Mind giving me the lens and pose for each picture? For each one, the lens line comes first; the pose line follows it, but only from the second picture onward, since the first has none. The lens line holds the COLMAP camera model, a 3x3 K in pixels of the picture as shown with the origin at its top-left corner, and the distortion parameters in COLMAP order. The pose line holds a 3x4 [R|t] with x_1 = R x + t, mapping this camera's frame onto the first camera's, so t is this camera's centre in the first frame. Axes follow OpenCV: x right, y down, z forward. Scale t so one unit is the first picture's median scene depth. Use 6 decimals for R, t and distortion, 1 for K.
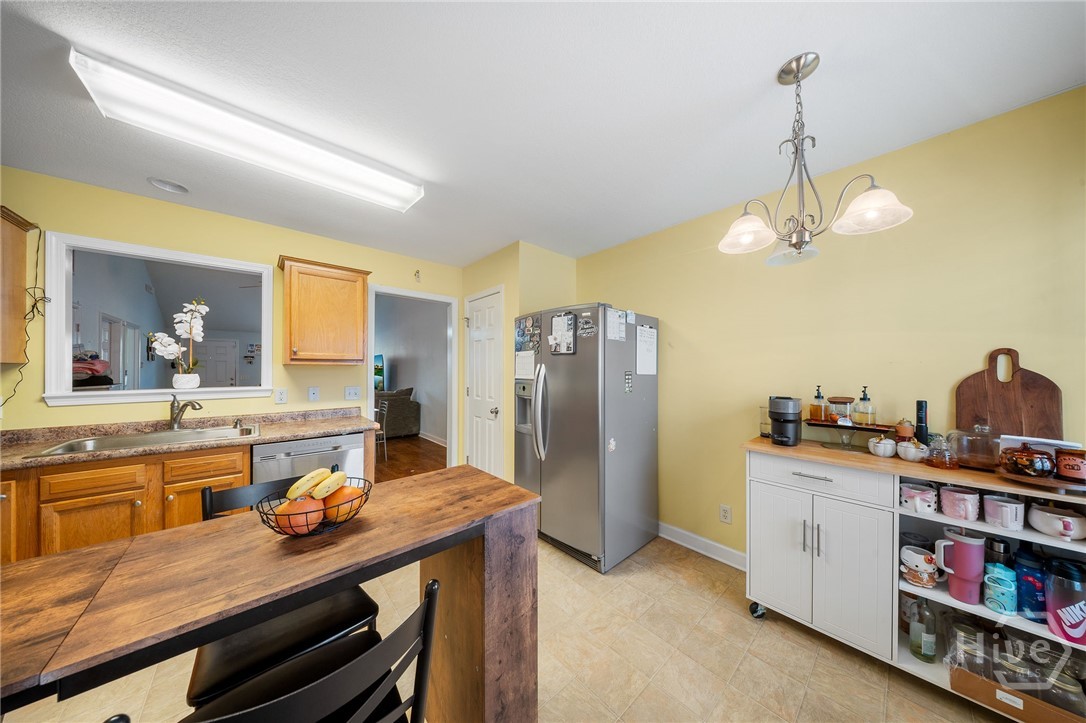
lens RADIAL K [[323.7, 0, 553.8], [0, 323.7, 370.4], [0, 0, 1]] dist [0.000102, -0.000998]
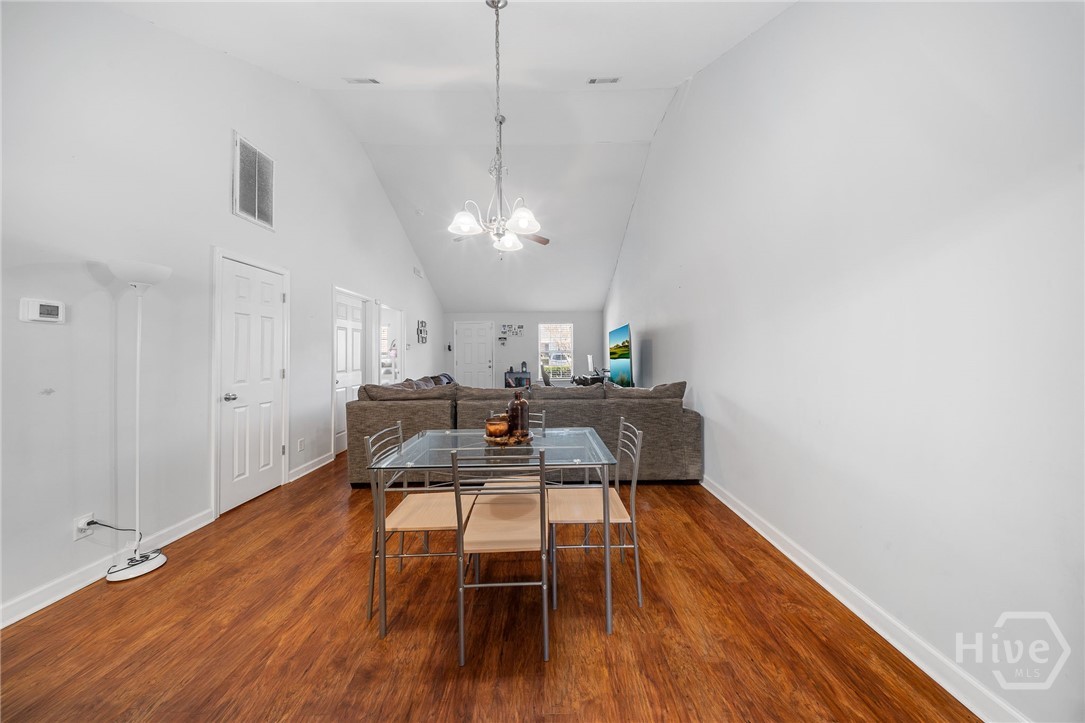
lens RADIAL K [[323.4, 0, 542.8], [0, 323.4, 353.5], [0, 0, 1]] dist [0.000102, -0.000998]
pose [[0.732284, -0.008133, -0.680951, -0.772872], [0.006464, 0.999967, -0.004991, 0.033842], [0.680969, -0.000747, 0.732312, 1.463190]]
